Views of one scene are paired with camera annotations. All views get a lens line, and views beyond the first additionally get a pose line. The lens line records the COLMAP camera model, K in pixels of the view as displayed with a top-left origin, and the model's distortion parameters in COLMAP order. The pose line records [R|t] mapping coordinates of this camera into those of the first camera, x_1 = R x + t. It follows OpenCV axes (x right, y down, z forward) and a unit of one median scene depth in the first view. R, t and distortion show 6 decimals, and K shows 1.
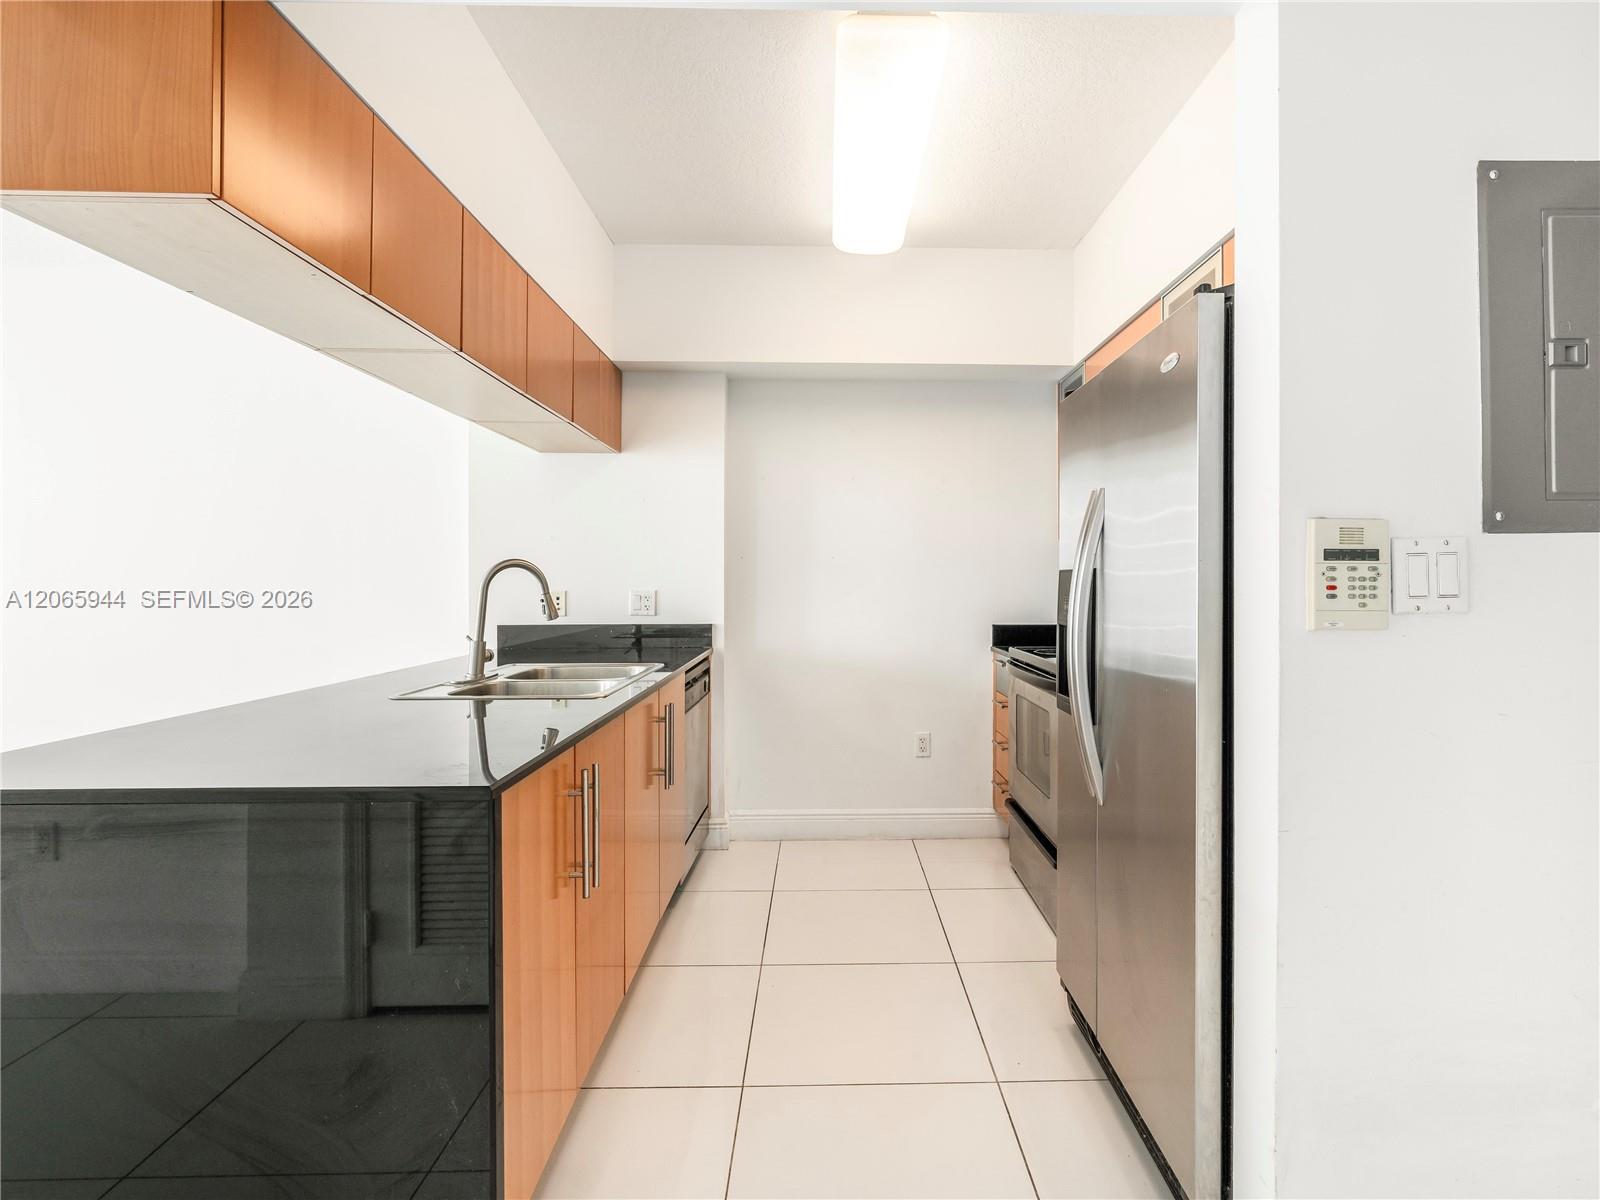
lens RADIAL K [[820.9, 0, 792.2], [0, 820.9, 589.6], [0, 0, 1]] dist [-0.020713, 0.000455]
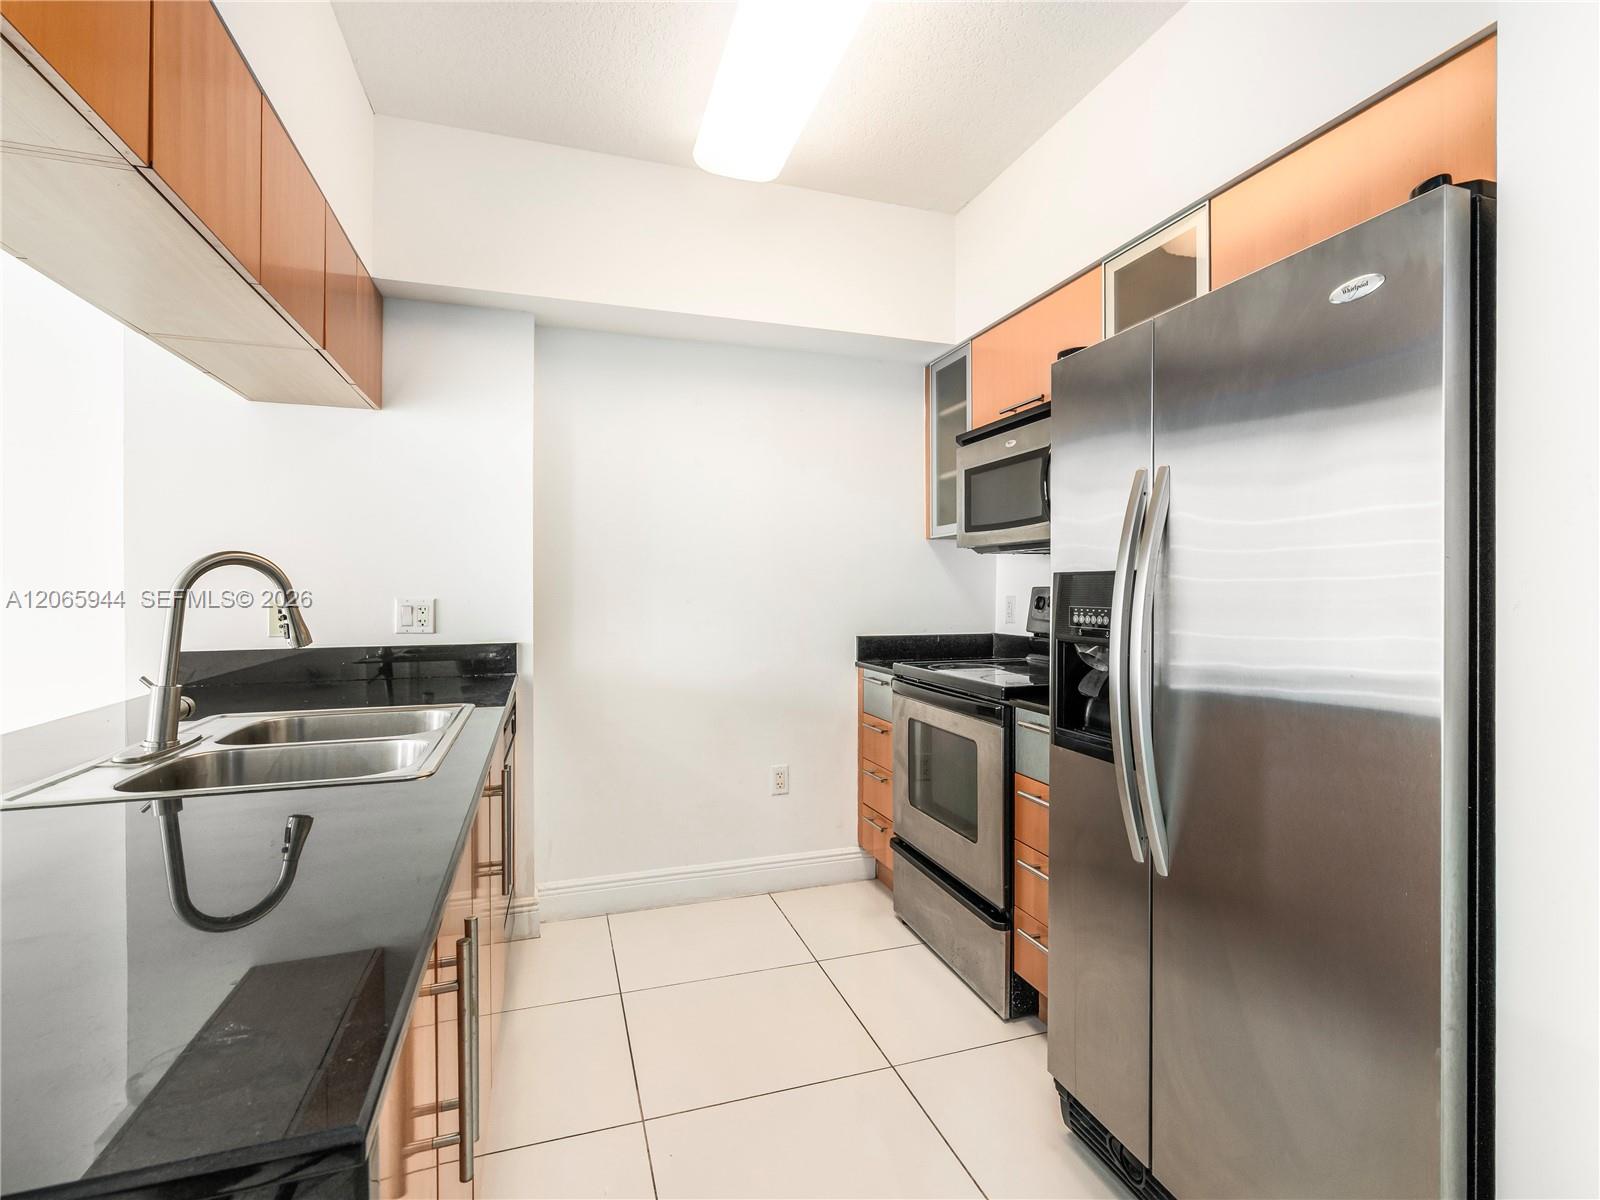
lens RADIAL K [[820.9, 0, 813.8], [0, 820.9, 593.0], [0, 0, 1]] dist [-0.020713, 0.000455]
pose [[0.939266, -0.003062, 0.343178, -0.105143], [0.003958, 0.999990, -0.001911, -0.001824], [-0.343168, 0.003153, 0.939269, 0.207613]]
